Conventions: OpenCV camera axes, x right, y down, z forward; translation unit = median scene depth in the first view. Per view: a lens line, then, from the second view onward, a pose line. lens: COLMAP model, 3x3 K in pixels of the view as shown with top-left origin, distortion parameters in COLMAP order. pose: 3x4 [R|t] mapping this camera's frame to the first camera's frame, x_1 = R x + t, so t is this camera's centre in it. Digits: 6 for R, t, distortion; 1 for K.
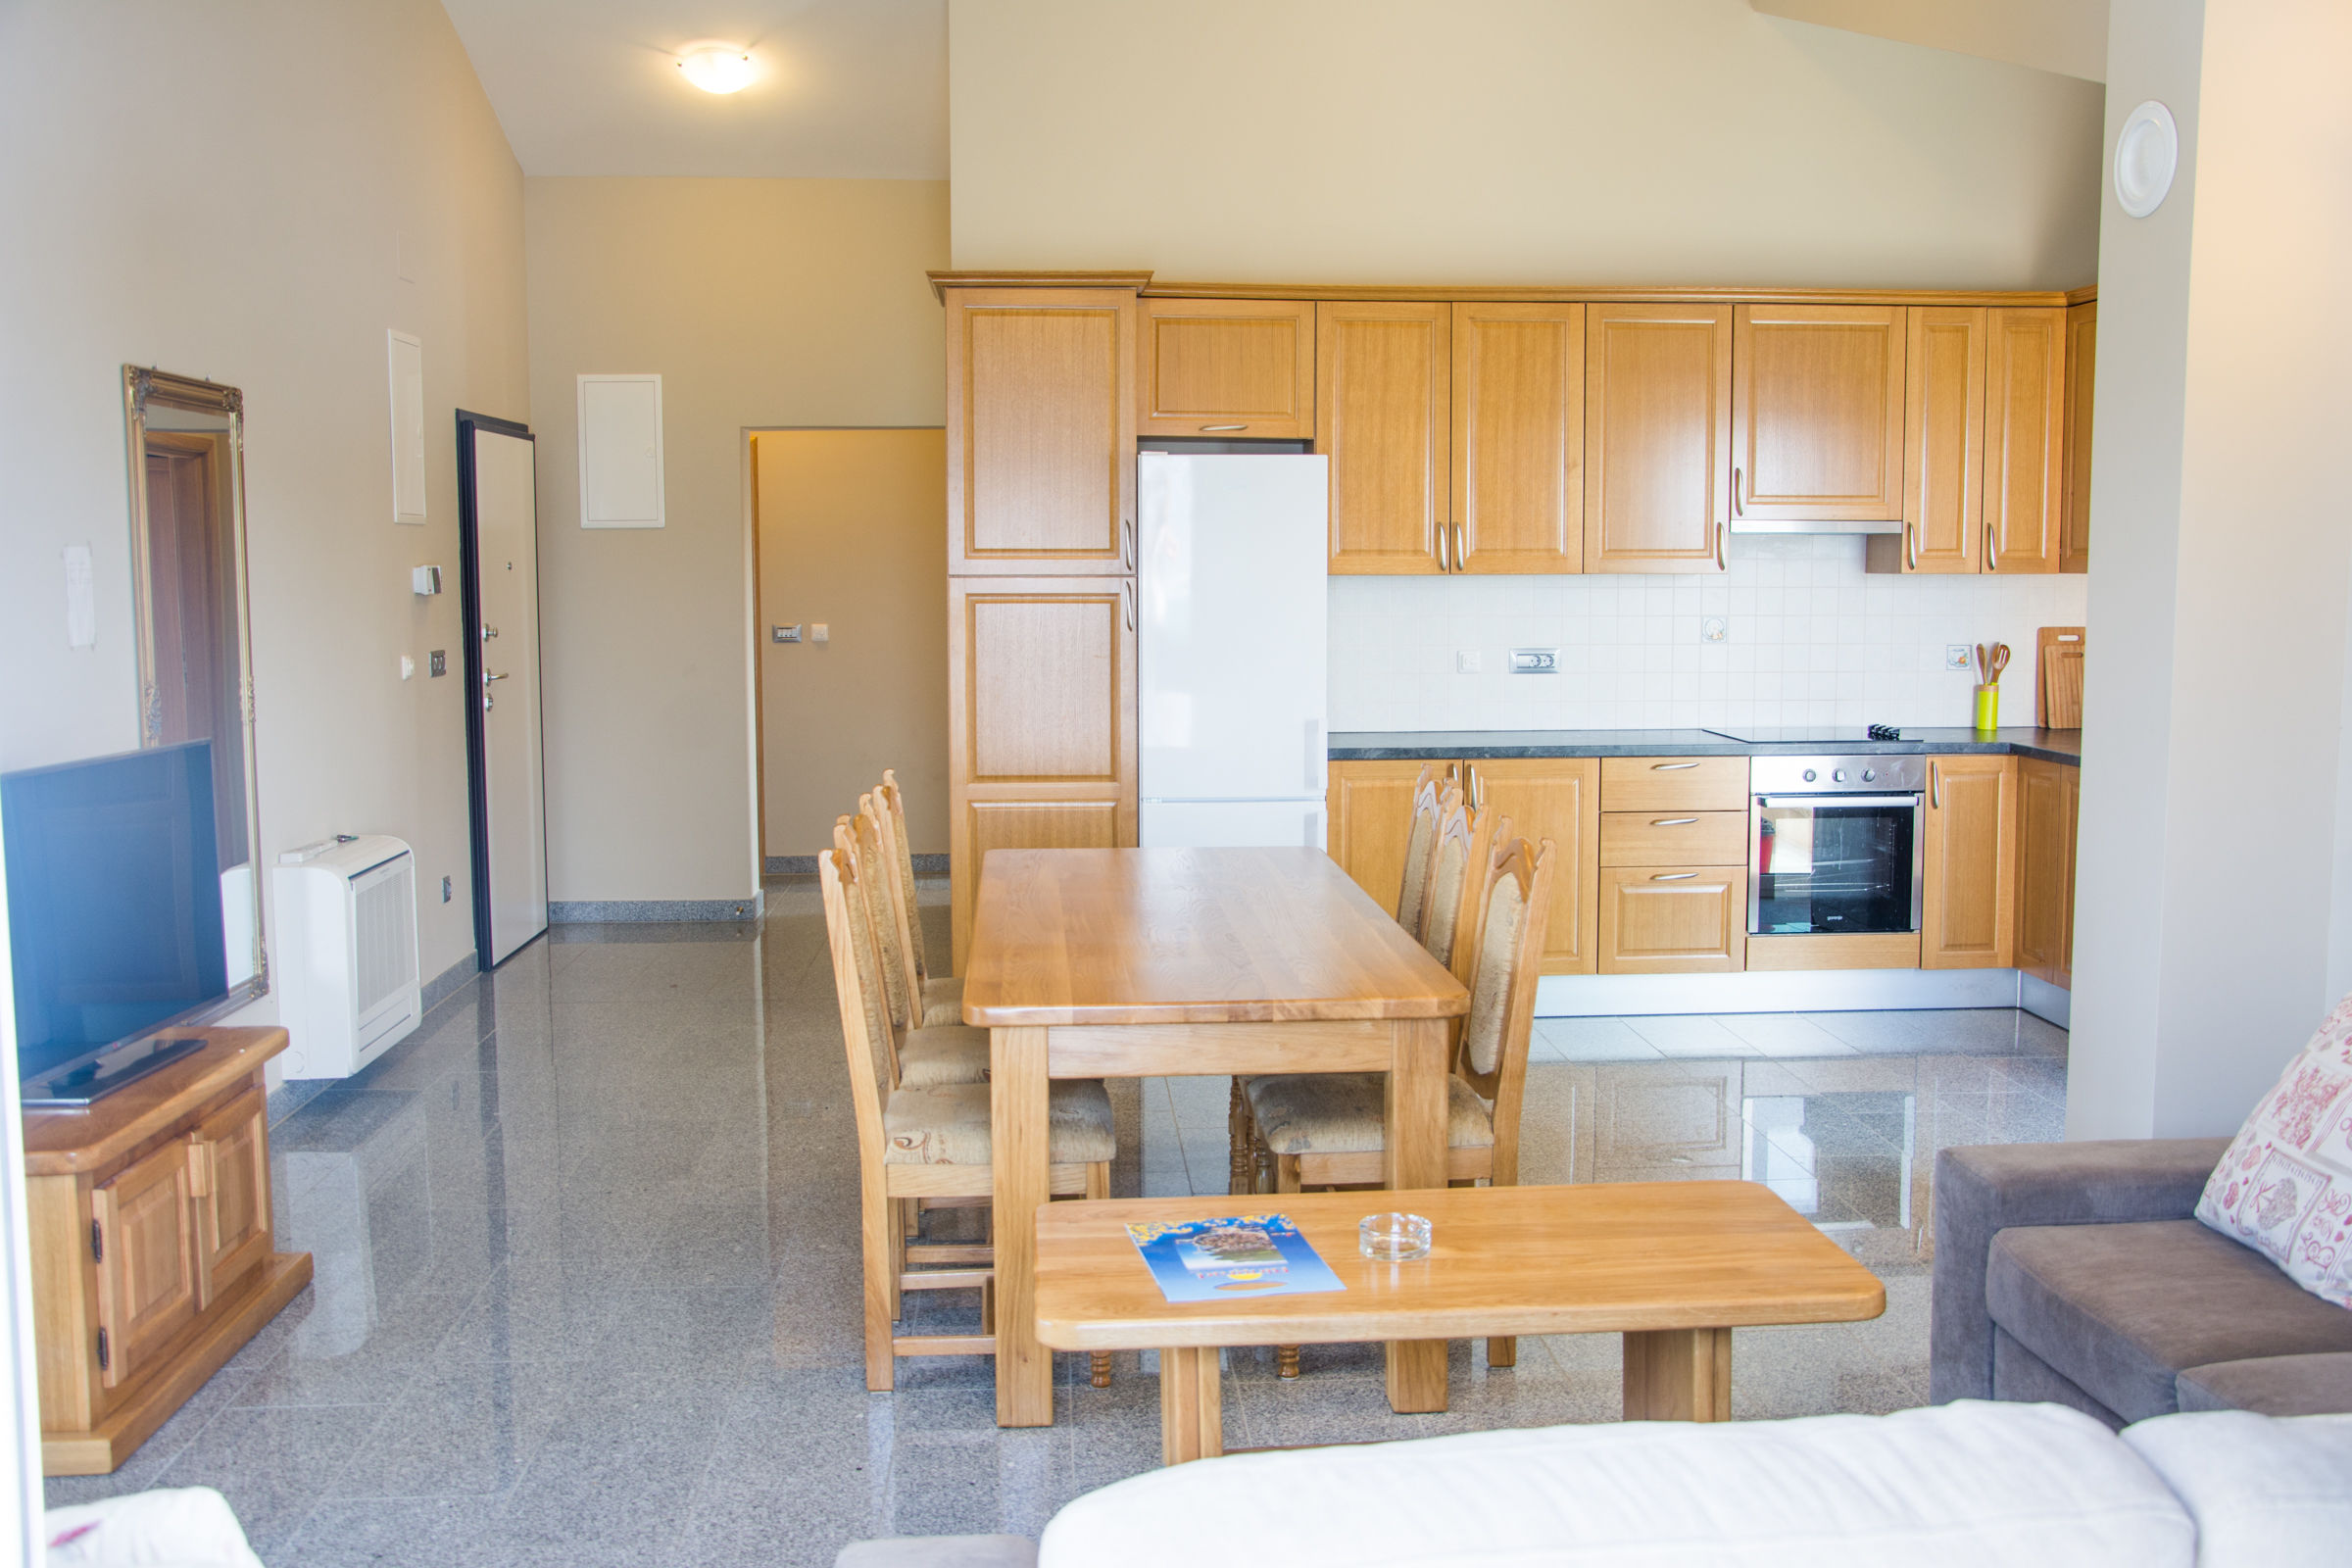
lens RADIAL K [[2145.4, 0, 1176.0], [0, 2145.4, 784.0], [0, 0, 1]] dist [-0.124242, 0.247787]
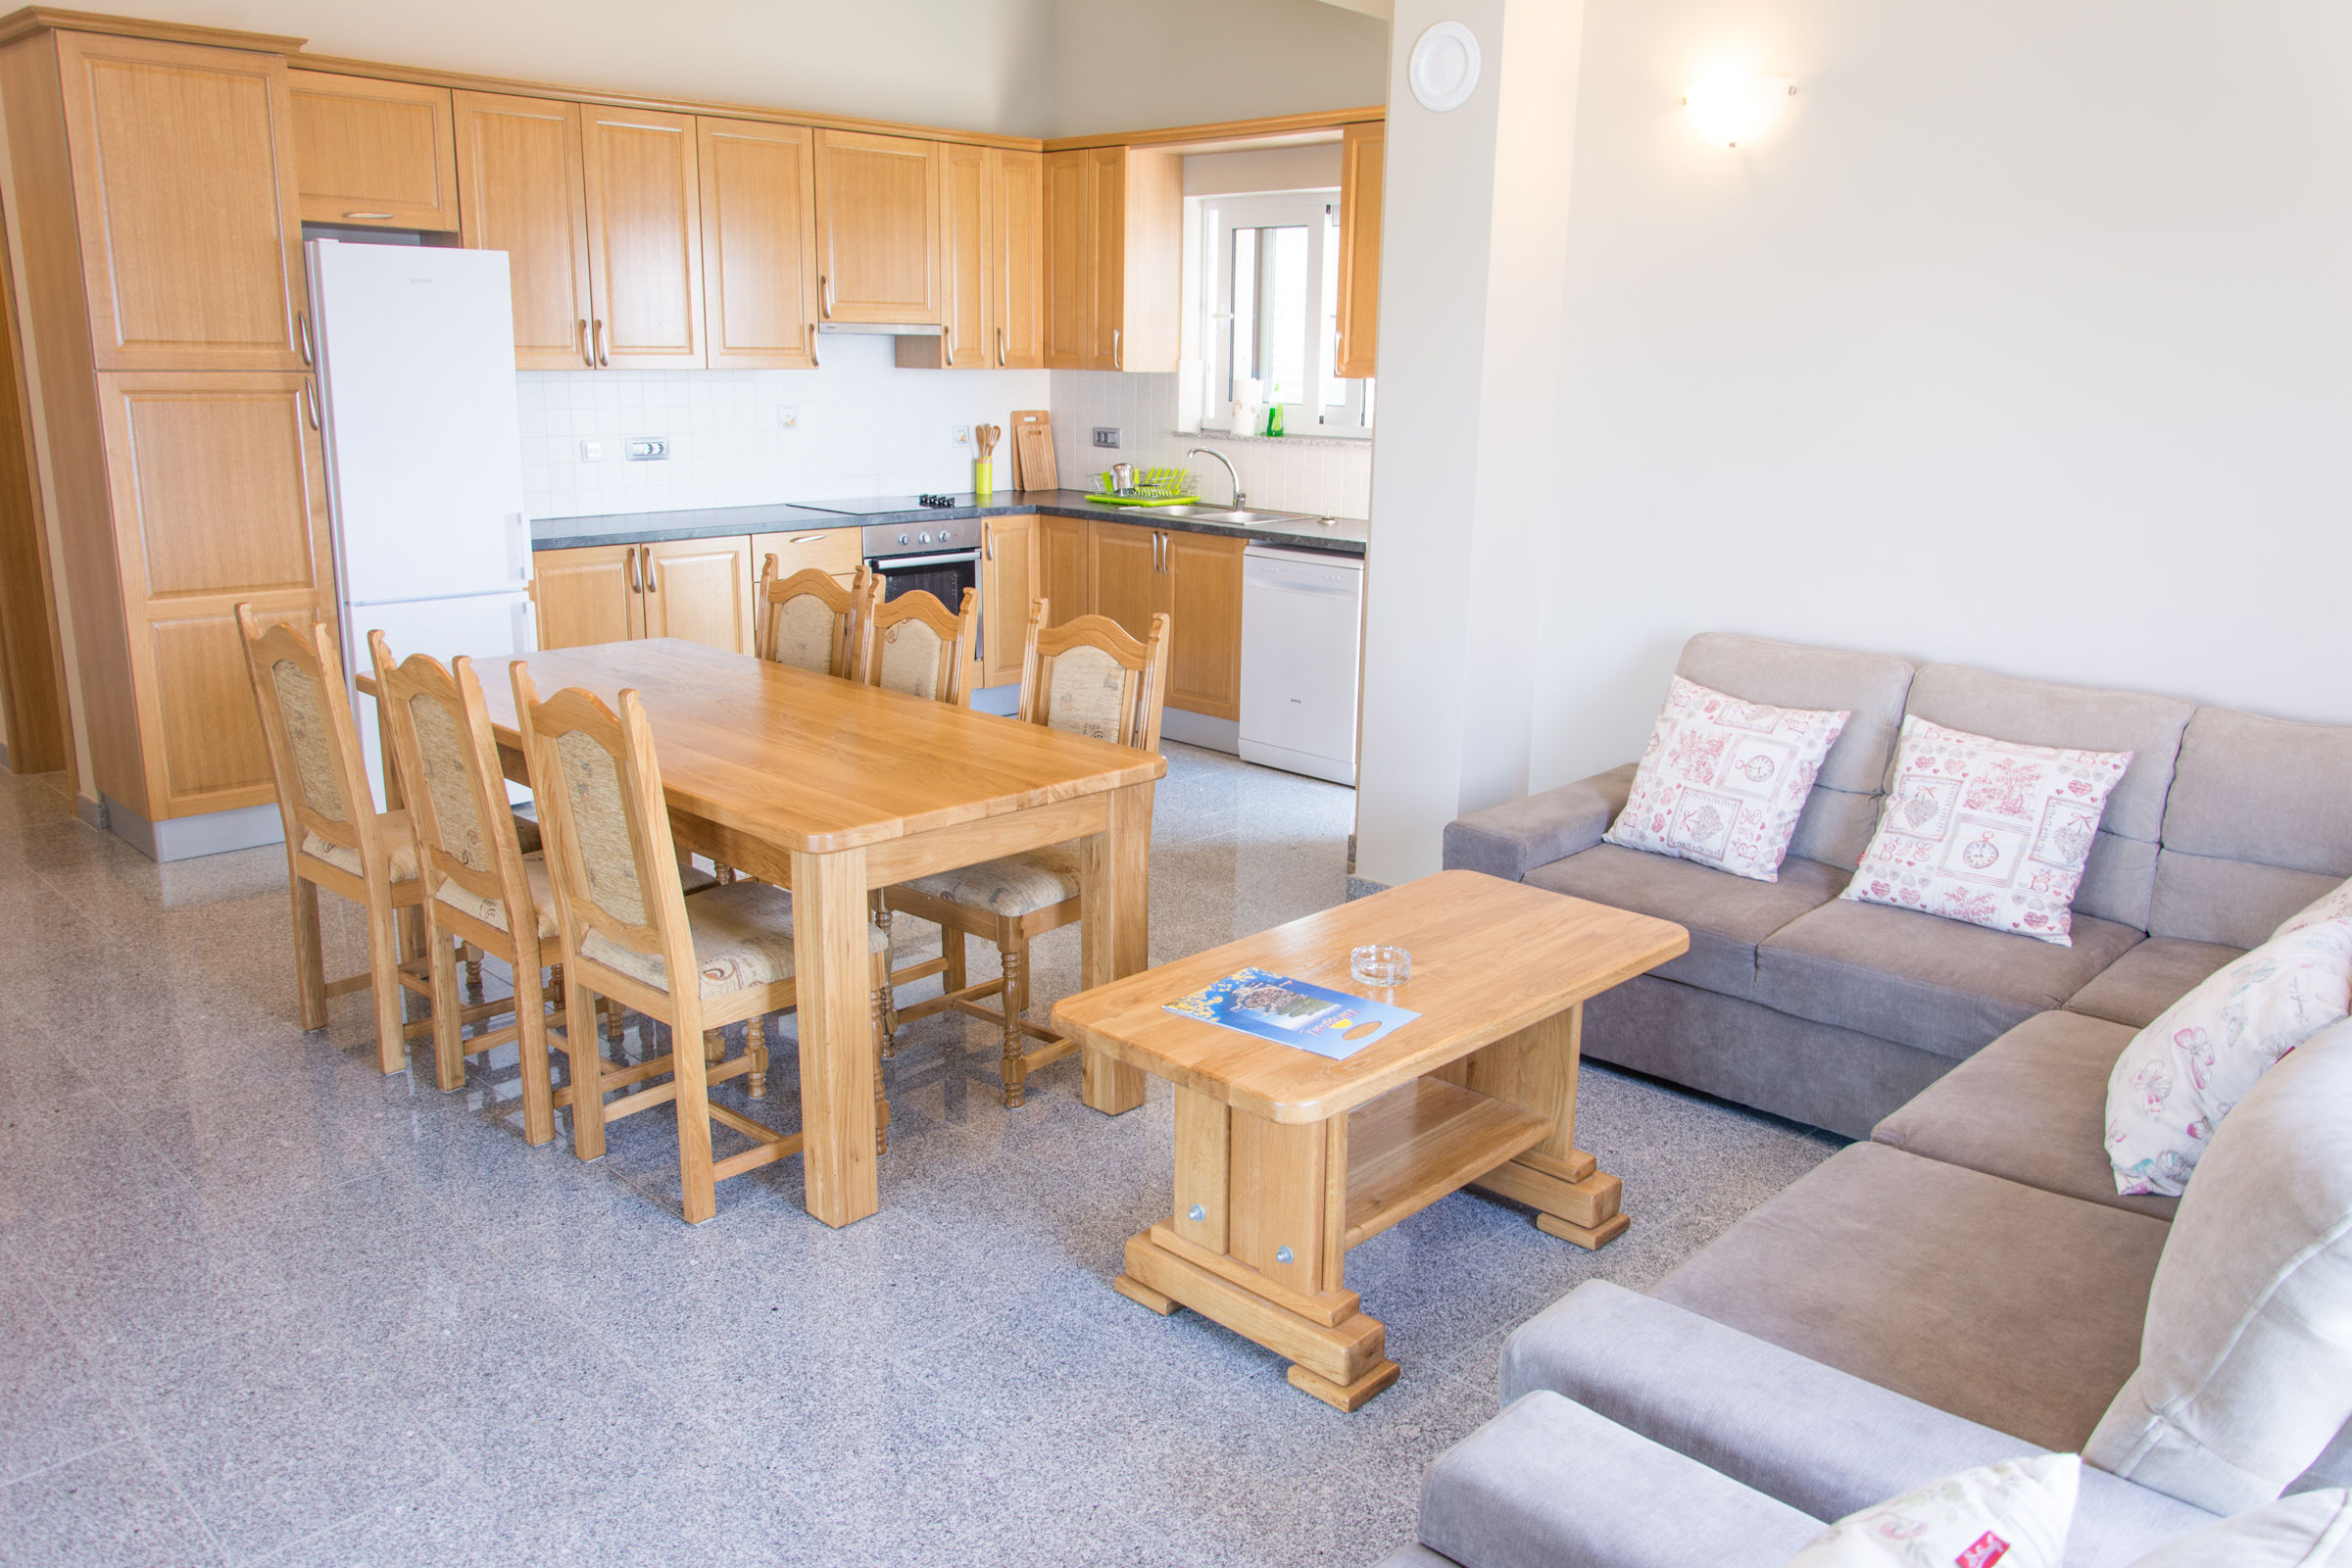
lens RADIAL K [[1748.9, 0, 1149.0], [0, 1748.9, 771.2], [0, 0, 1]] dist [-0.004099, 0.010693]
pose [[0.759778, -0.141083, 0.634692, -0.248989], [0.051292, 0.986138, 0.157803, -0.023973], [-0.648157, -0.087340, 0.756482, 0.141425]]
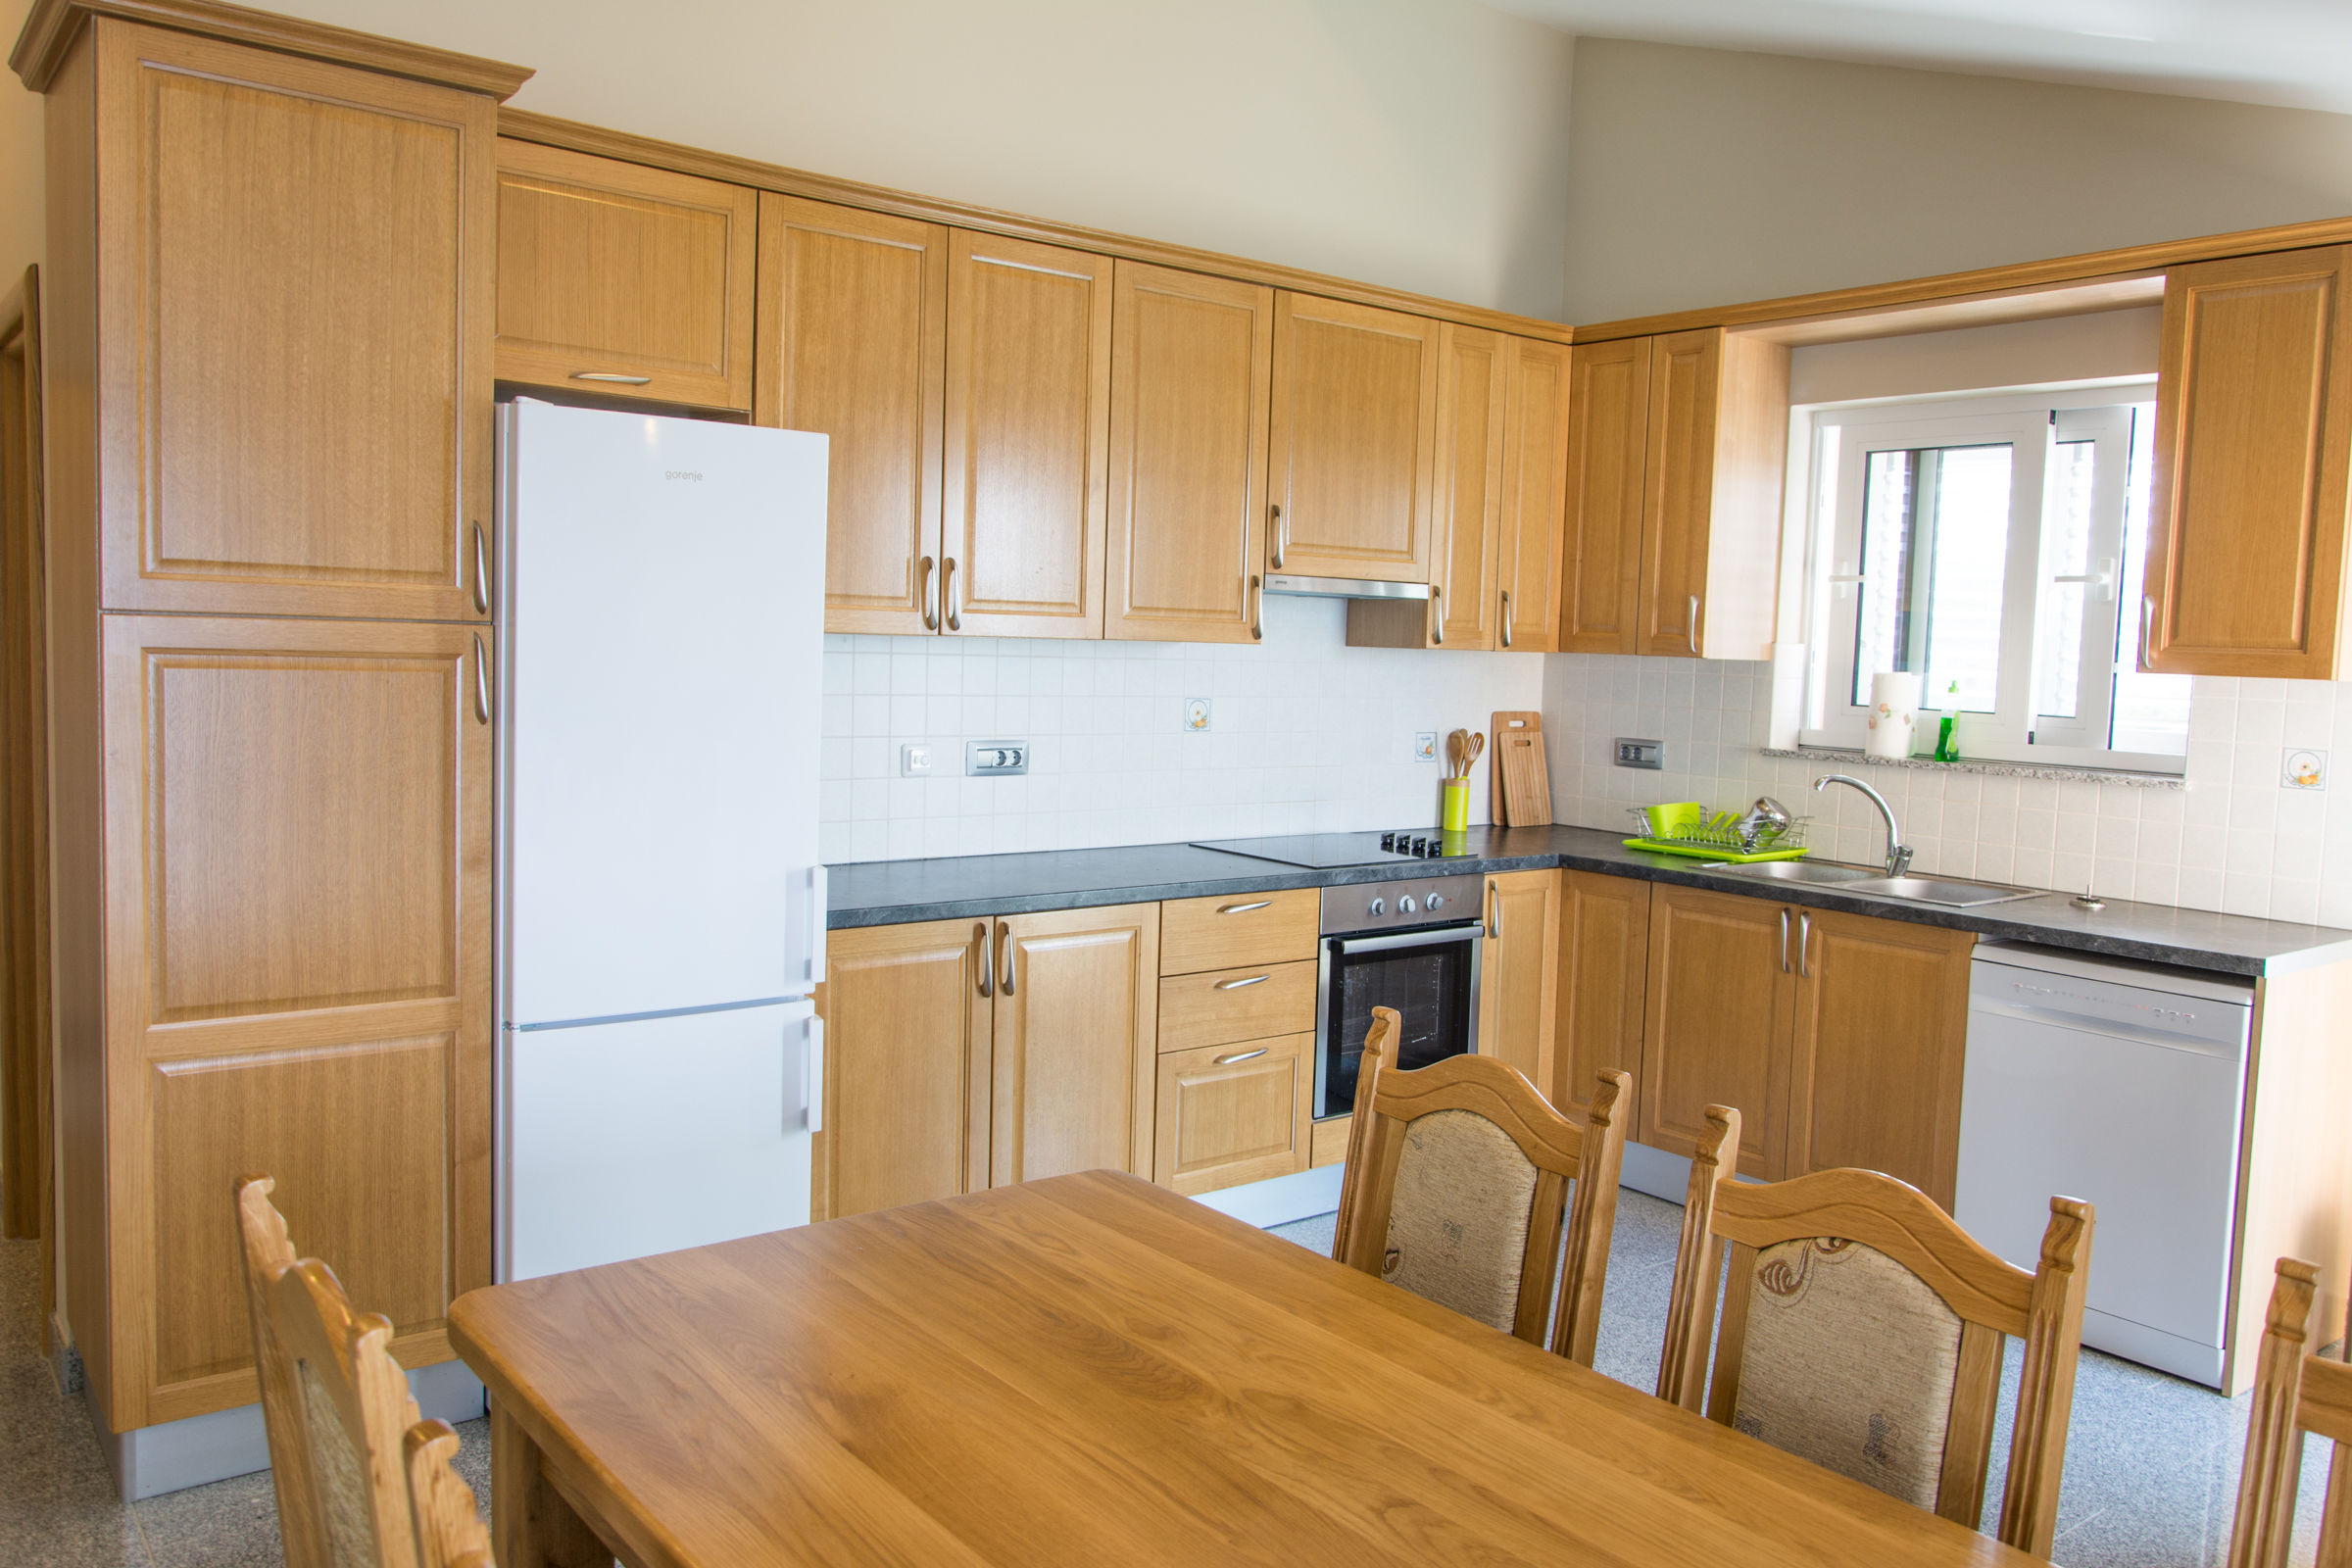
lens RADIAL K [[1773.1, 0, 1176.0], [0, 1773.1, 784.0], [0, 0, 1]] dist [-0.012566, 0.005319]
pose [[0.828172, -0.017324, 0.560206, -0.124802], [0.023766, 0.999709, -0.004218, -0.047931], [-0.559970, 0.016807, 0.828342, 0.504590]]
